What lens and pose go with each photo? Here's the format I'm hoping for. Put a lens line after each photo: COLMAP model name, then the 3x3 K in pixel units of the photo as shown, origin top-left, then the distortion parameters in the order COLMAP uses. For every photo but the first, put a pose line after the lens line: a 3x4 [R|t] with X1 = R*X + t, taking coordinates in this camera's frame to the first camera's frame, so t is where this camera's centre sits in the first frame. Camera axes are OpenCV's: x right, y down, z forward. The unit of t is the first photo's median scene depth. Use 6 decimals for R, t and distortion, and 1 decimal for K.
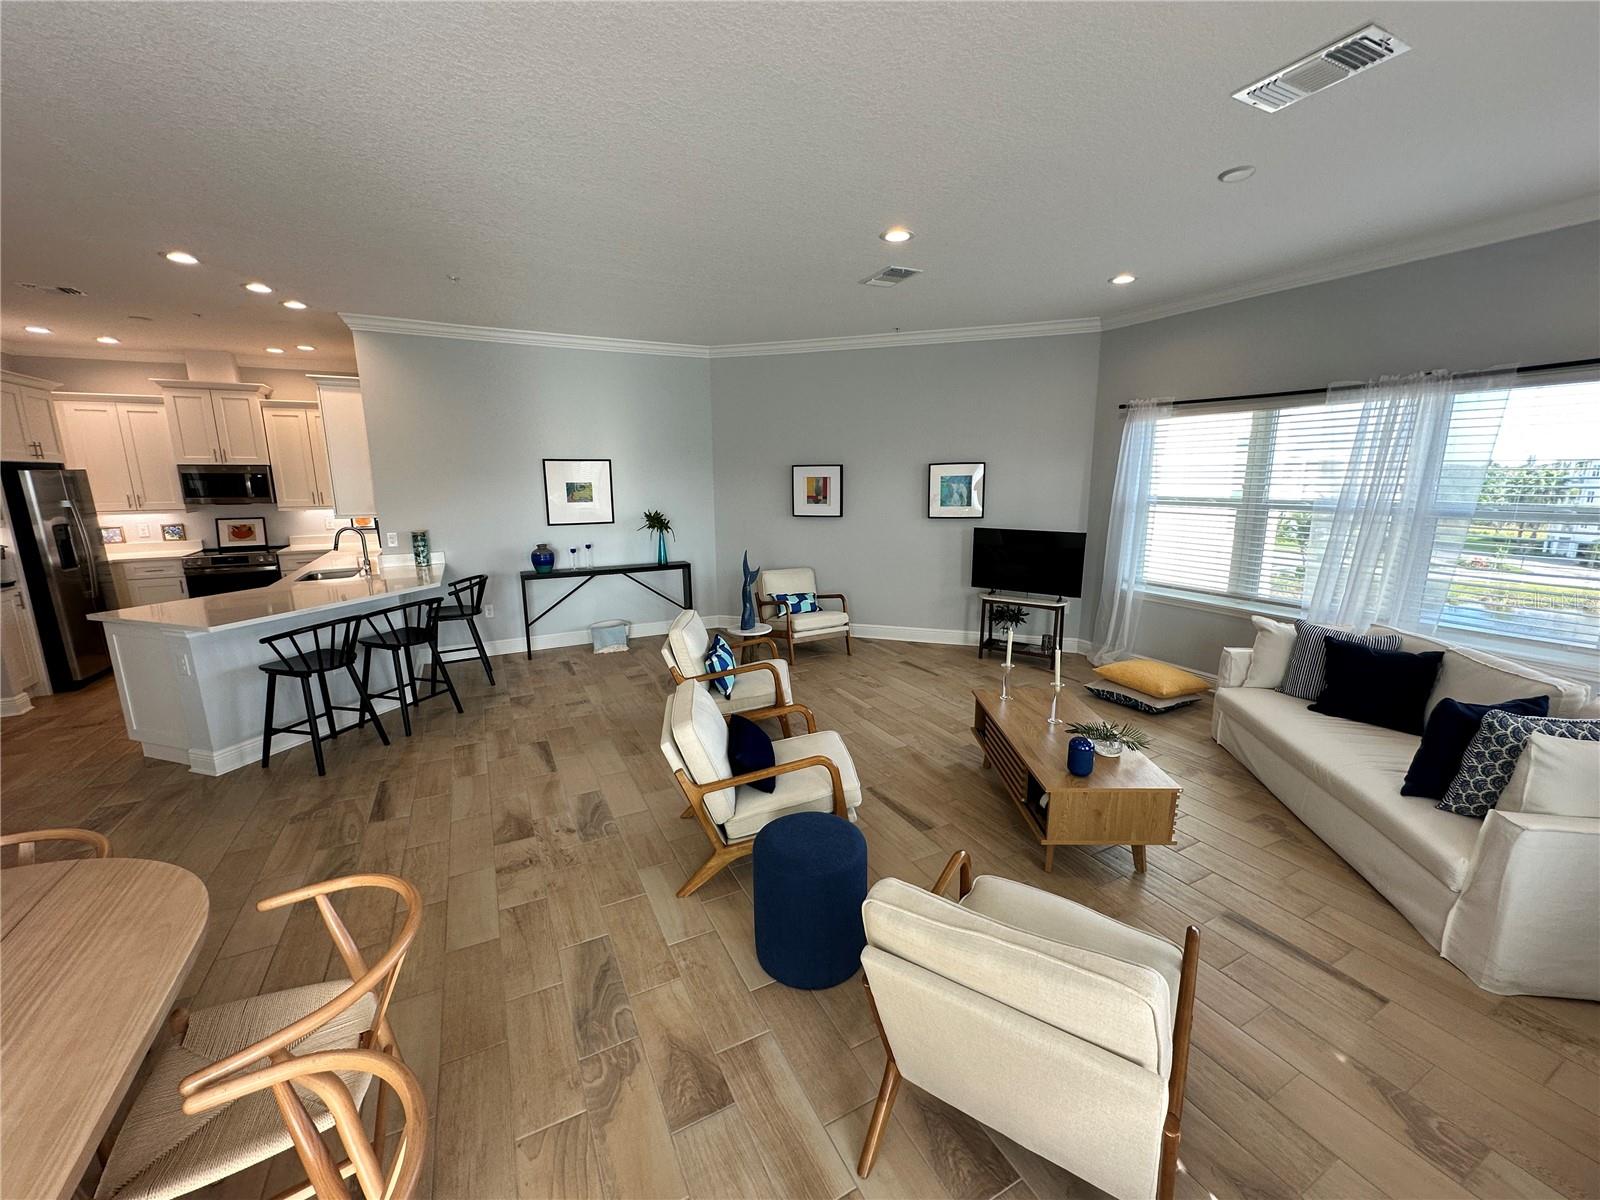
lens RADIAL K [[639.6, 0, 805.7], [0, 639.6, 595.8], [0, 0, 1]] dist [0.000248, 0.000049]
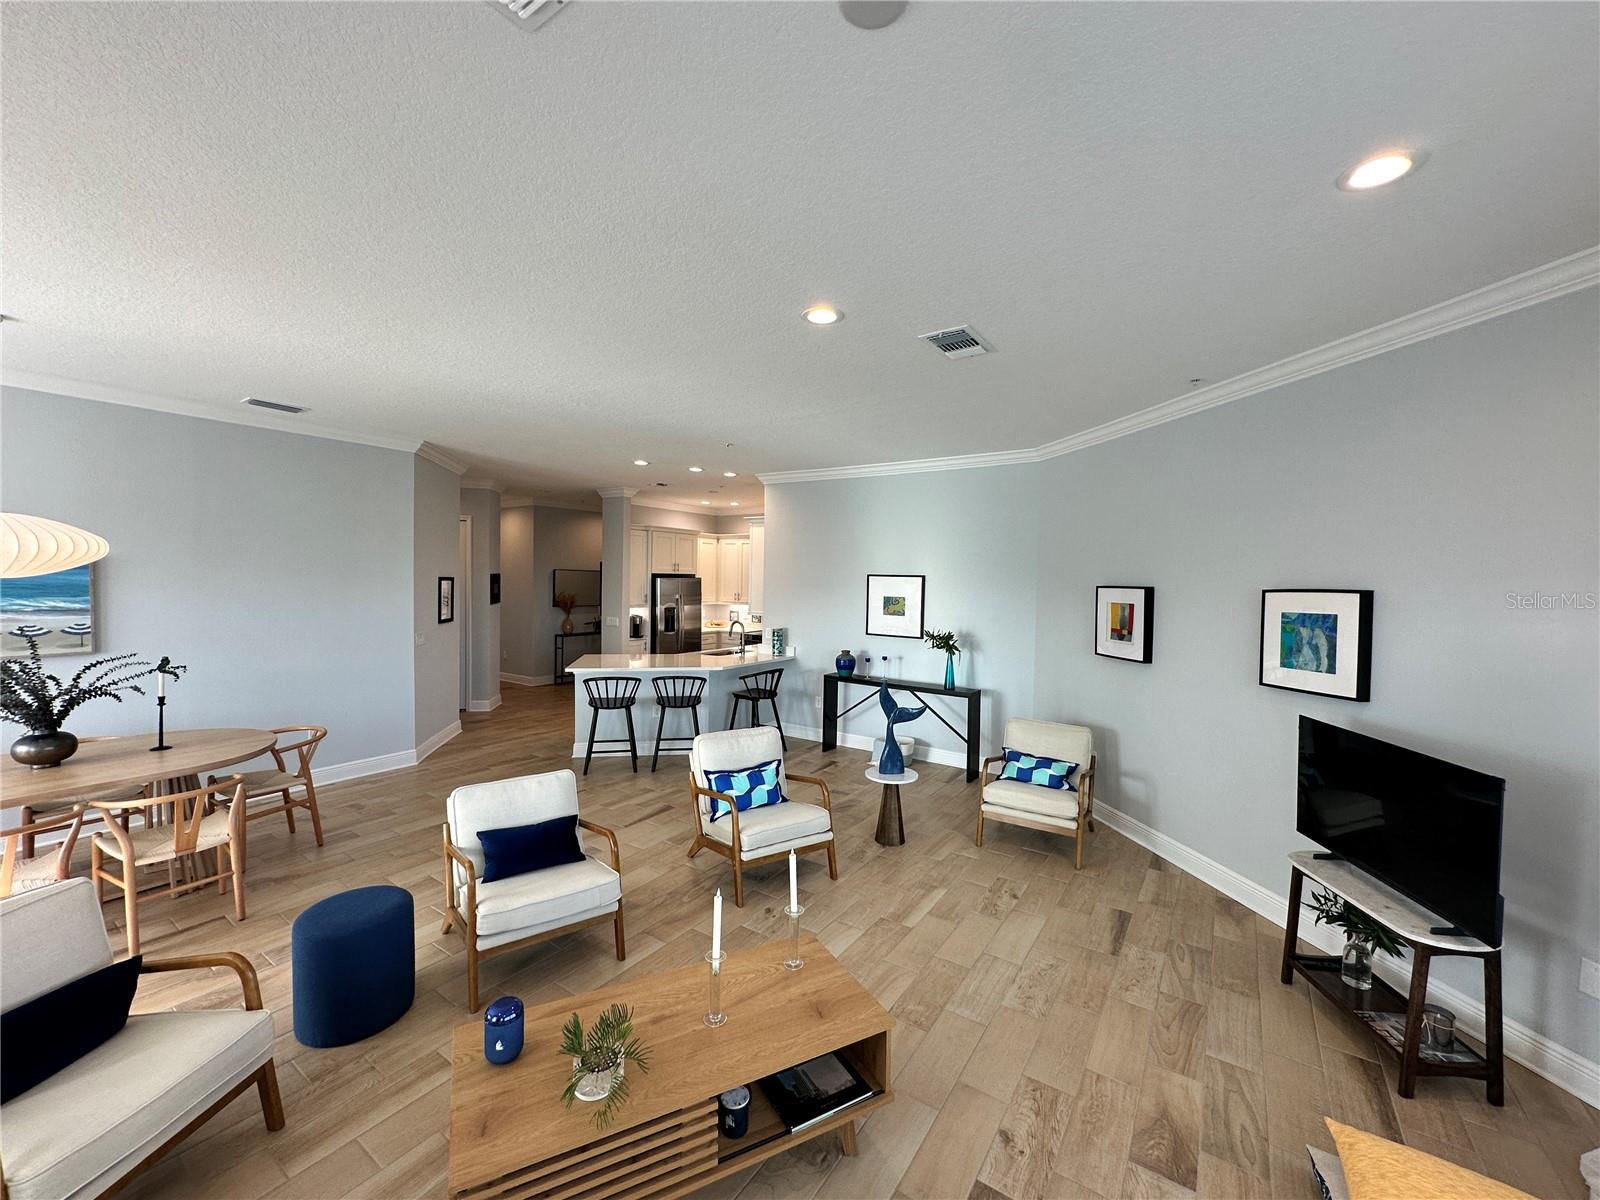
lens RADIAL K [[639.6, 0, 805.7], [0, 639.6, 595.8], [0, 0, 1]] dist [0.000248, 0.000049]
pose [[0.477548, 0.039366, -0.877723, 0.497849], [-0.191471, 0.979648, -0.060237, -0.089193], [0.857489, 0.196825, 0.475366, 0.383779]]
